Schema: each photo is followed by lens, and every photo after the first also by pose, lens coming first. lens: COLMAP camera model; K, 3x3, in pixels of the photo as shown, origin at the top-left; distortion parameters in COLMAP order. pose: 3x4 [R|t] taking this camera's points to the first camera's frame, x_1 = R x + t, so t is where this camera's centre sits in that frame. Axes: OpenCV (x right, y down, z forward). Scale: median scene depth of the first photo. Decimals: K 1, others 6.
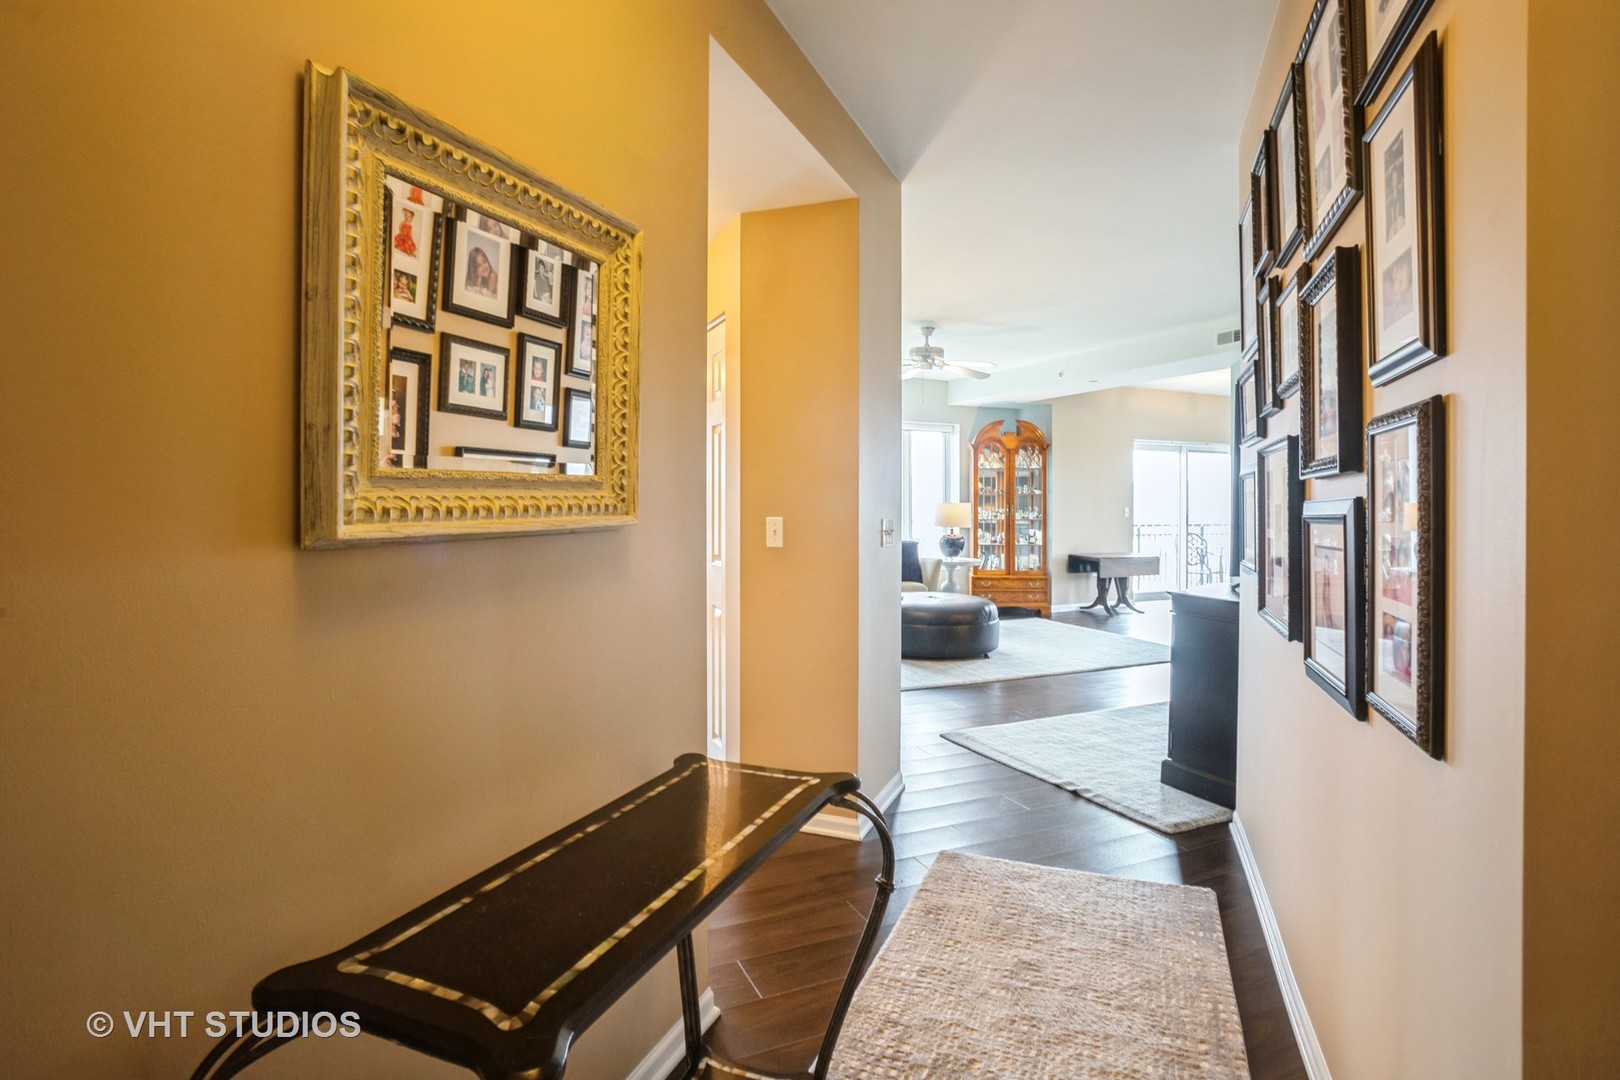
lens RADIAL K [[805.7, 0, 810.4], [0, 805.7, 501.0], [0, 0, 1]] dist [-0.042764, -0.000001]
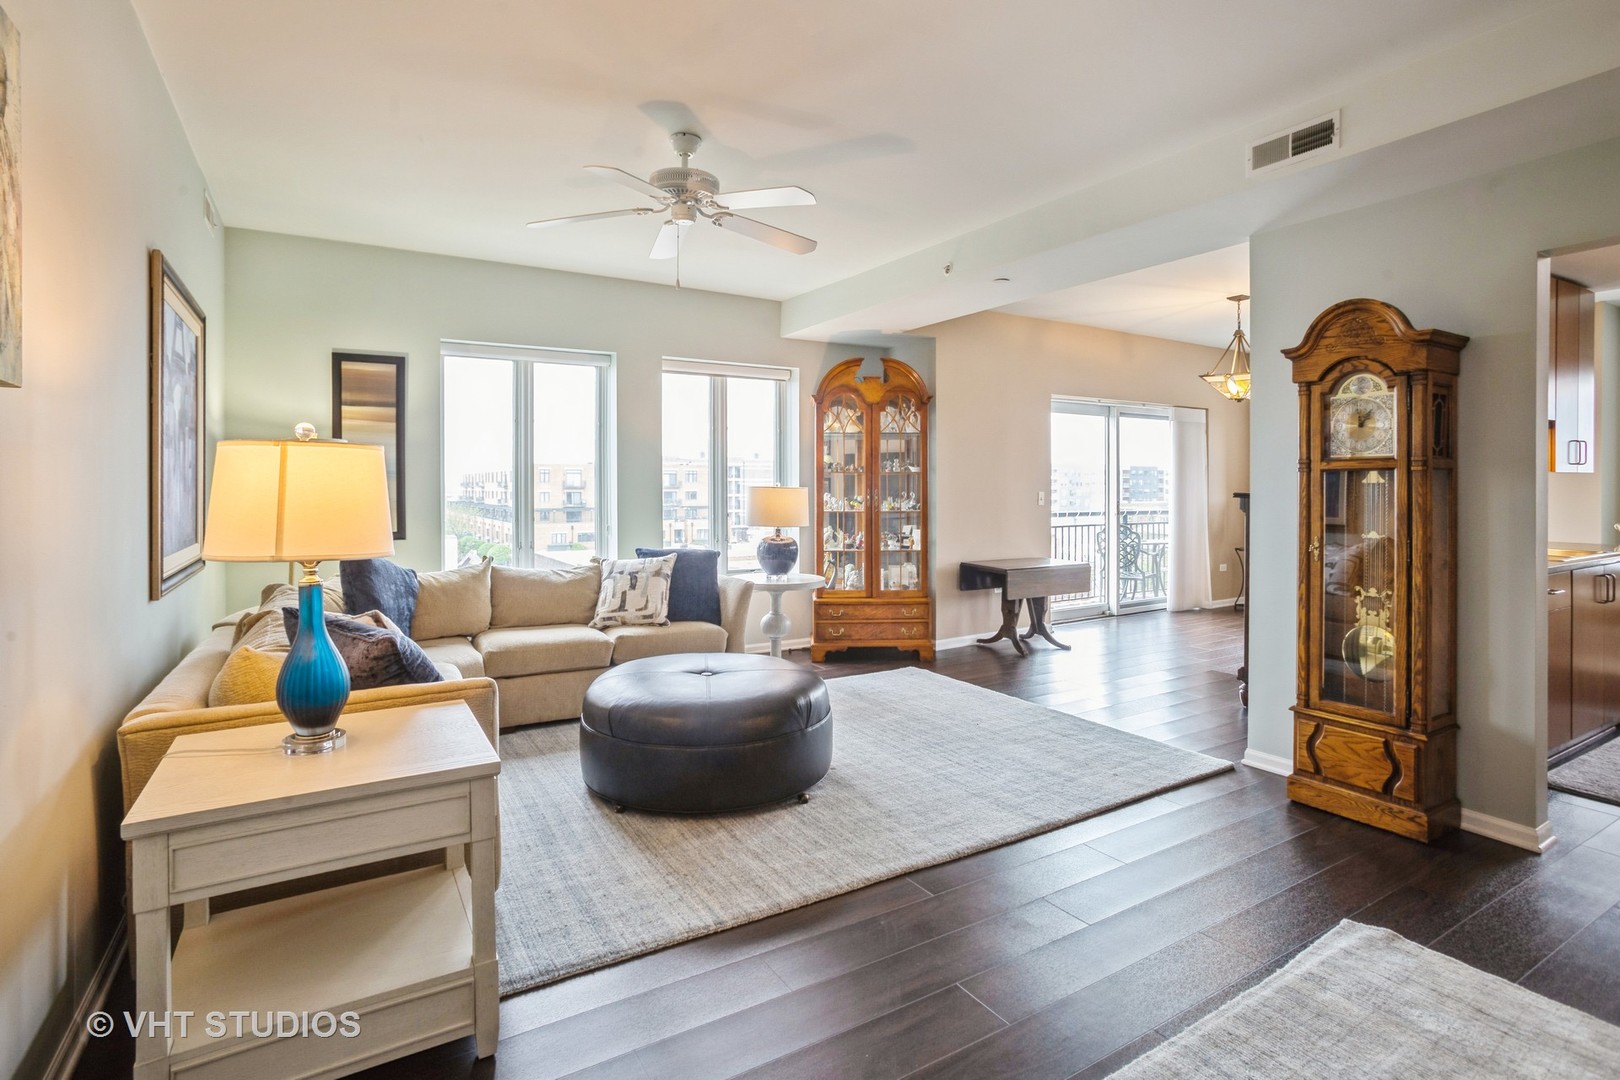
lens RADIAL K [[805.7, 0, 810.4], [0, 805.7, 501.0], [0, 0, 1]] dist [-0.042764, -0.000001]
pose [[0.991449, -0.007471, 0.130281, 0.113275], [0.004875, 0.999783, 0.020234, 0.000832], [-0.130404, -0.019426, 0.991271, 0.360271]]
